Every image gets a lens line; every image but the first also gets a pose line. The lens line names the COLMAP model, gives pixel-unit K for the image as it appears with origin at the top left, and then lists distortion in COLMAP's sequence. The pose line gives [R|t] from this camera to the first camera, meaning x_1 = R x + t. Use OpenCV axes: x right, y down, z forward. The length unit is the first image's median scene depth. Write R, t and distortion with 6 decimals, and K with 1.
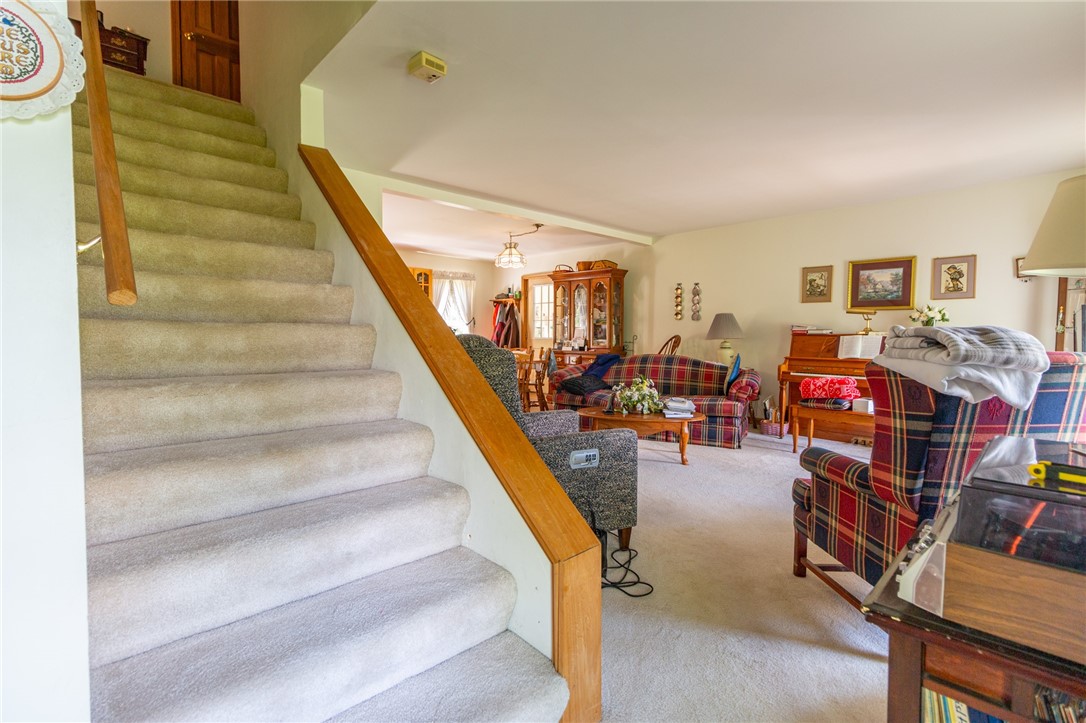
lens RADIAL K [[504.0, 0, 547.3], [0, 504.0, 355.0], [0, 0, 1]] dist [-0.007732, 0.001605]
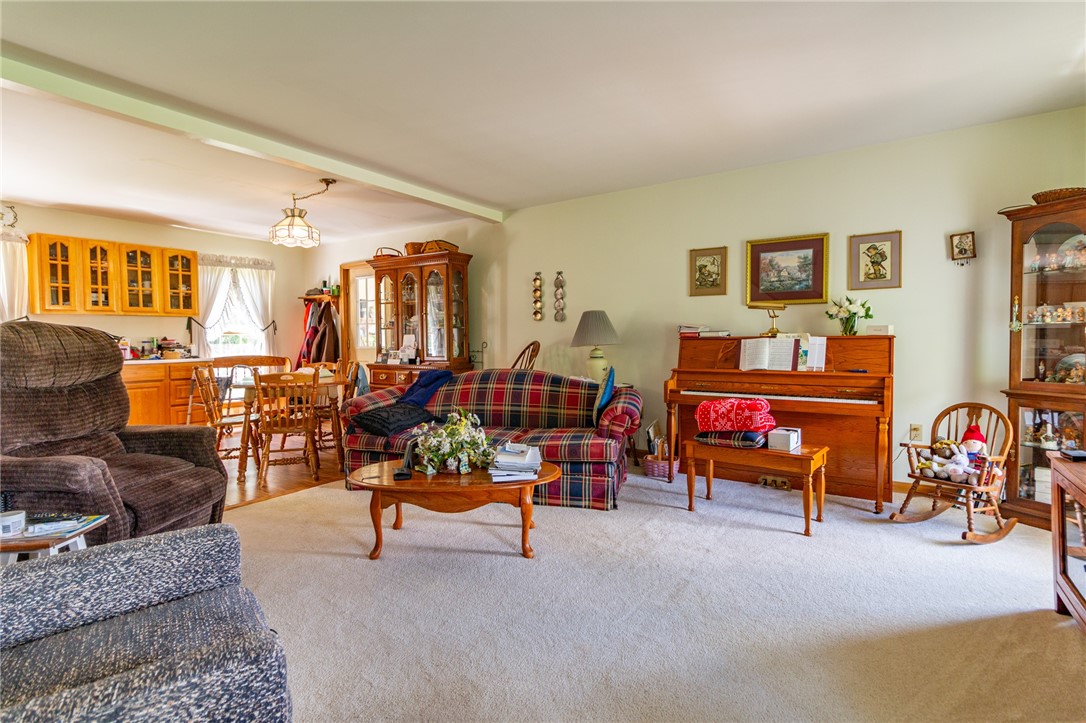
lens RADIAL K [[504.0, 0, 558.9], [0, 504.0, 359.6], [0, 0, 1]] dist [-0.007732, 0.001605]
pose [[0.971203, -0.023111, 0.237130, 0.134519], [0.023868, 0.999715, -0.000323, -0.013059], [-0.237055, 0.005973, 0.971478, 0.317001]]
